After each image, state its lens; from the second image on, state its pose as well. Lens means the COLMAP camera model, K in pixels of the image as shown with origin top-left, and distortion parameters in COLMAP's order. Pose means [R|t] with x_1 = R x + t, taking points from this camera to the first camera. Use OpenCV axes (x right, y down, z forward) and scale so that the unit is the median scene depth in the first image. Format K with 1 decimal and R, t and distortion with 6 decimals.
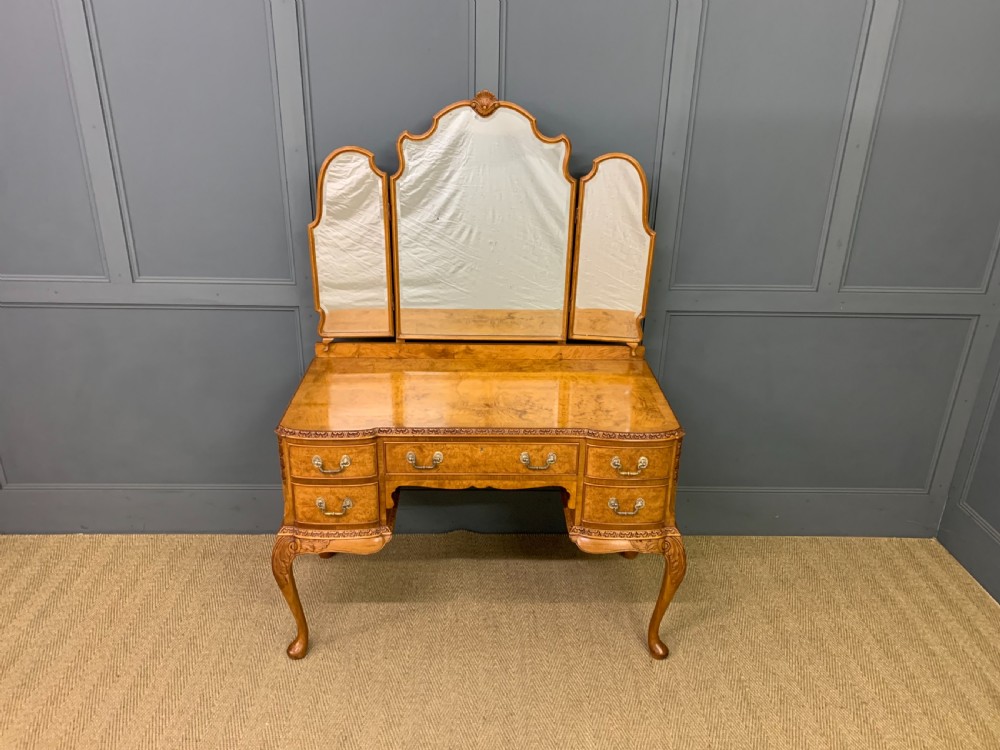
lens RADIAL K [[752.9, 0, 498.2], [0, 752.9, 361.0], [0, 0, 1]] dist [0.043914, -0.042015]
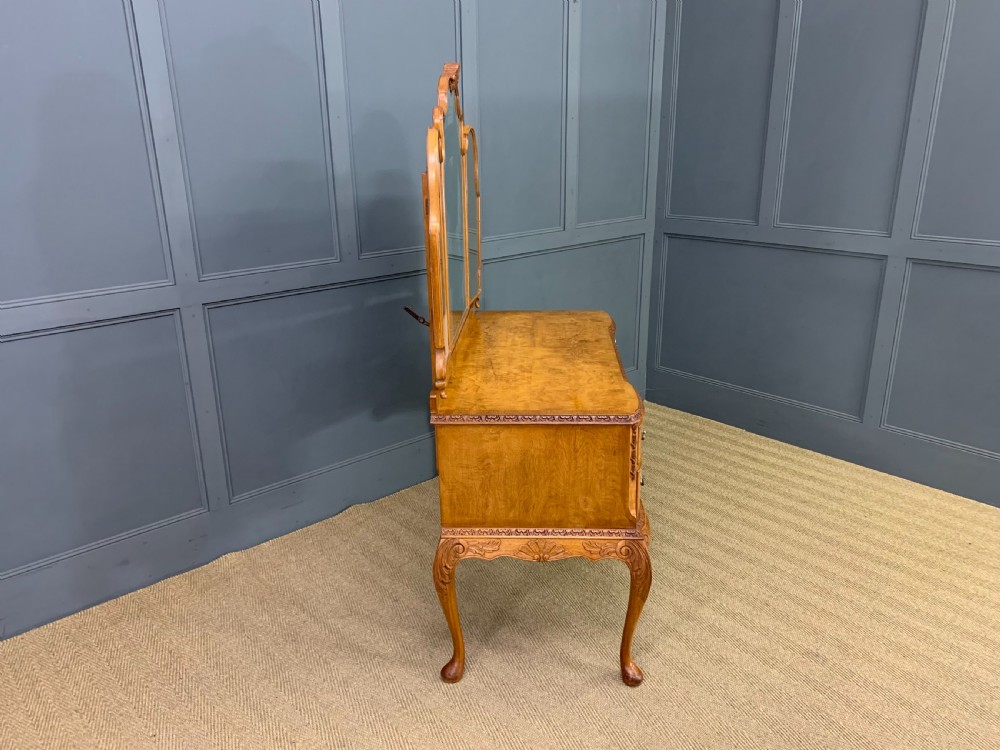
lens RADIAL K [[761.1, 0, 500.0], [0, 761.1, 375.0], [0, 0, 1]] dist [0.079113, -0.112854]
pose [[0.765799, -0.232452, 0.599599, -0.616634], [0.273448, 0.961599, 0.023548, 0.105986], [-0.582047, 0.145926, 0.799954, 0.019891]]
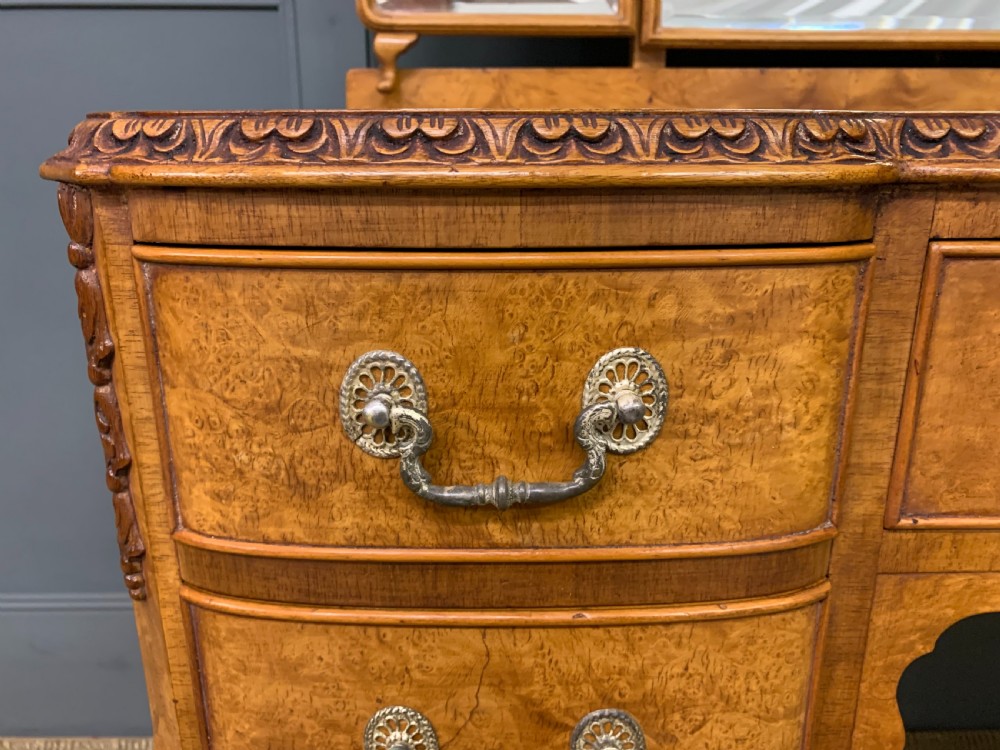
lens RADIAL K [[771.8, 0, 502.7], [0, 771.8, 389.0], [0, 0, 1]] dist [0.073827, -0.128582]
pose [[0.999644, -0.014569, -0.022340, -0.198616], [0.012651, 0.996409, -0.083714, 0.127559], [0.023479, 0.083402, 0.996239, 0.800415]]
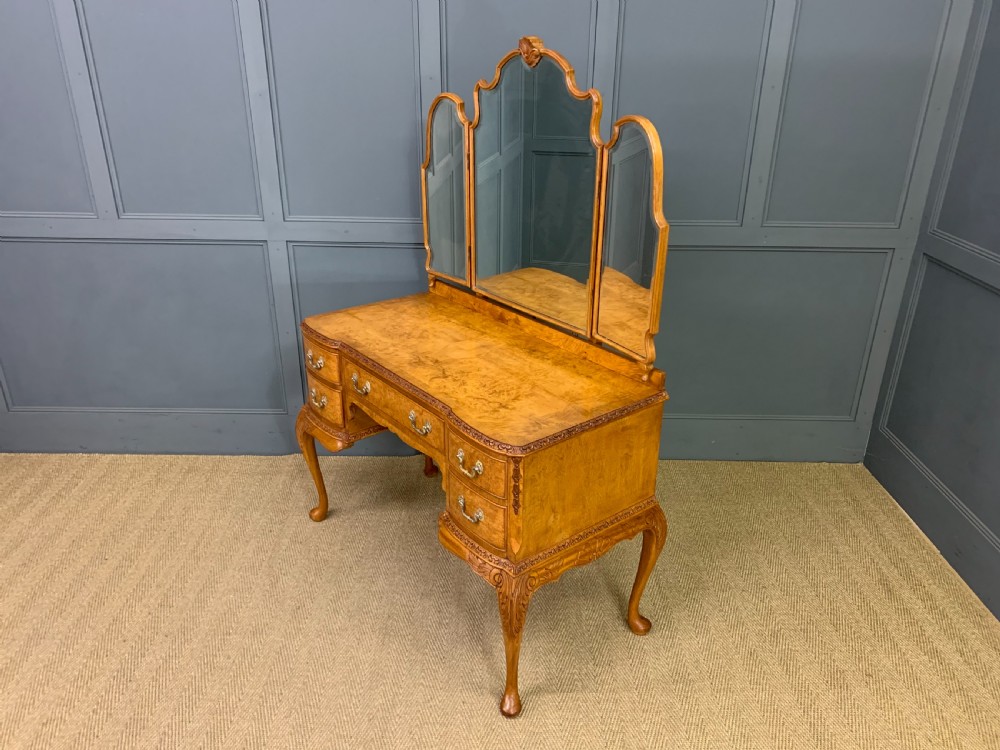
lens RADIAL K [[762.2, 0, 500.0], [0, 762.2, 375.0], [0, 0, 1]] dist [0.005717, 0.007291]
pose [[0.999576, 0.001710, -0.029077, 0.121670], [-0.001003, 0.999704, 0.024314, 0.107513], [0.029110, -0.024274, 0.999281, -0.118504]]
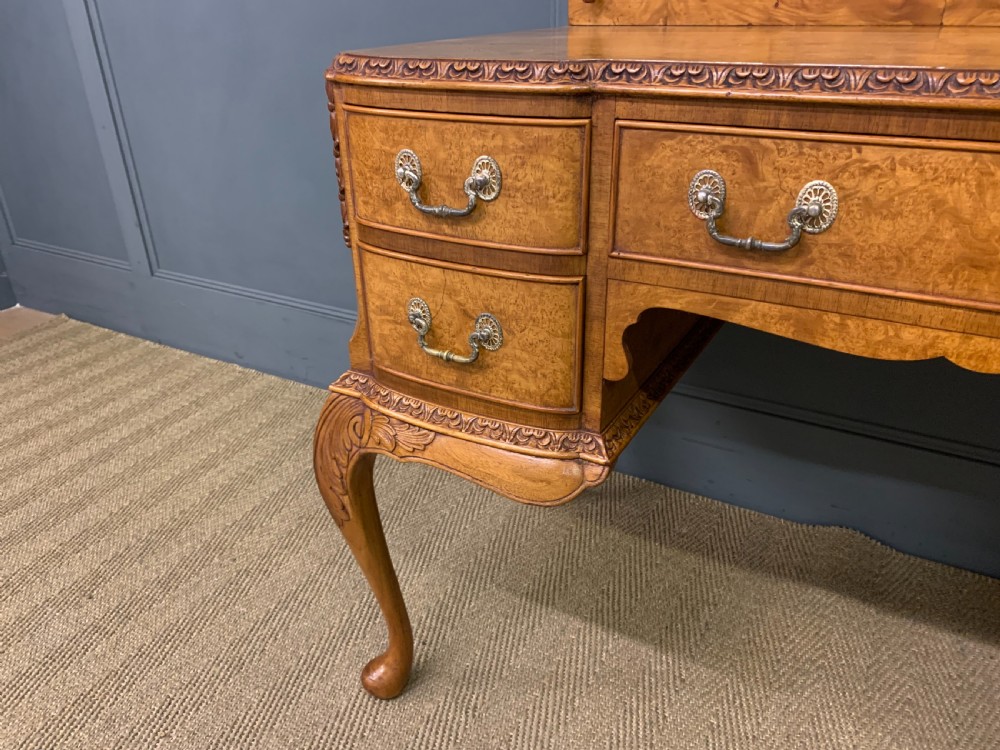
lens RADIAL K [[759.9, 0, 507.7], [0, 759.9, 383.1], [0, 0, 1]] dist [0.082414, -0.119536]
pose [[0.856780, 0.202301, -0.474344, -0.032421], [-0.166361, 0.979090, 0.117078, 0.158825], [0.488111, -0.021398, 0.872519, 0.673058]]
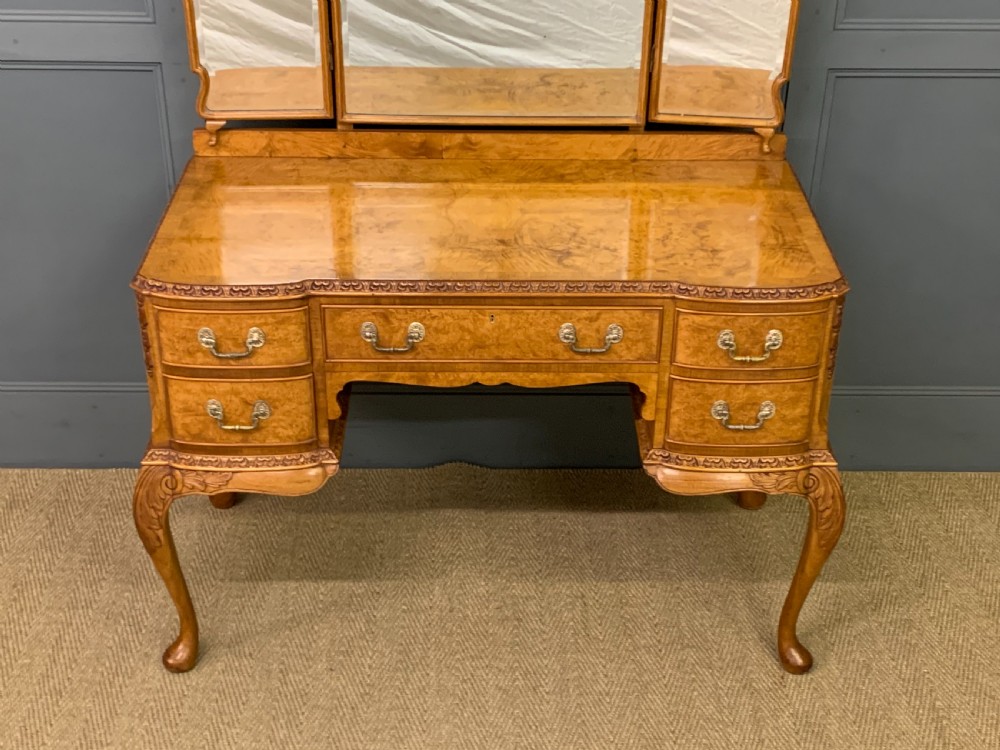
lens RADIAL K [[1399.3, 0, 500.1], [0, 1399.3, 361.8], [0, 0, 1]] dist [0.184820, -0.435935]
pose [[0.999844, 0.000182, -0.017651, 0.002717], [0.002211, 0.990781, 0.135458, 0.005299], [0.017513, -0.135476, 0.990626, -0.057406]]
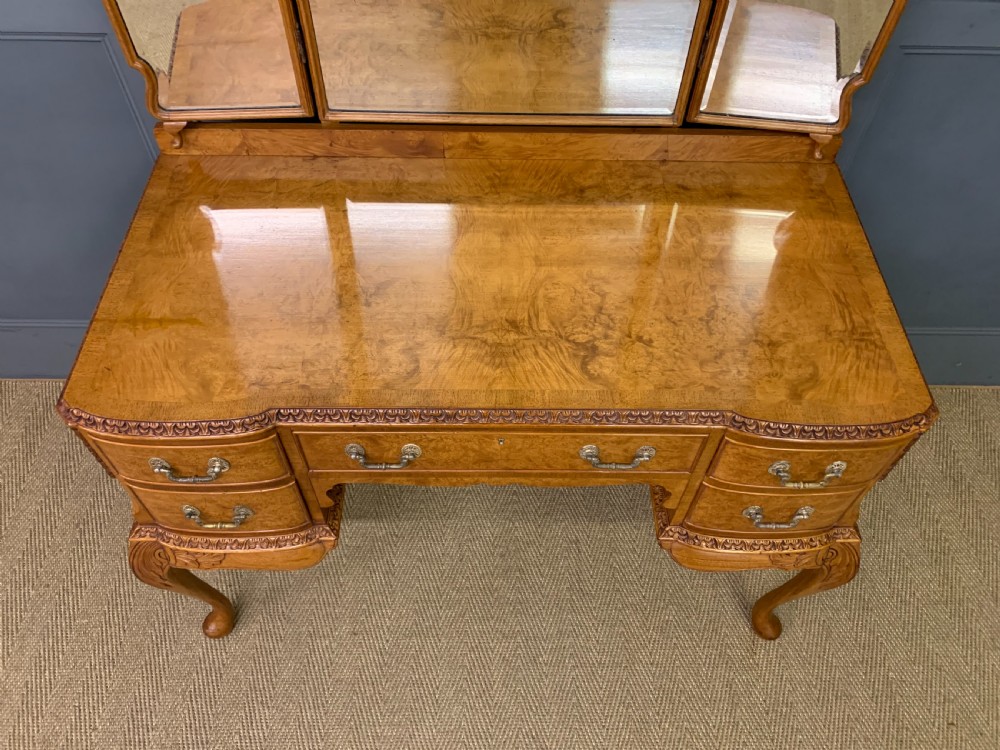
lens RADIAL K [[763.0, 0, 497.5], [0, 763.0, 373.3], [0, 0, 1]] dist [0.033624, -0.028361]
pose [[0.999757, 0.015776, -0.015375, -0.016097], [-0.005621, 0.857536, 0.514393, -0.154967], [0.021300, -0.514181, 0.857417, 0.558571]]
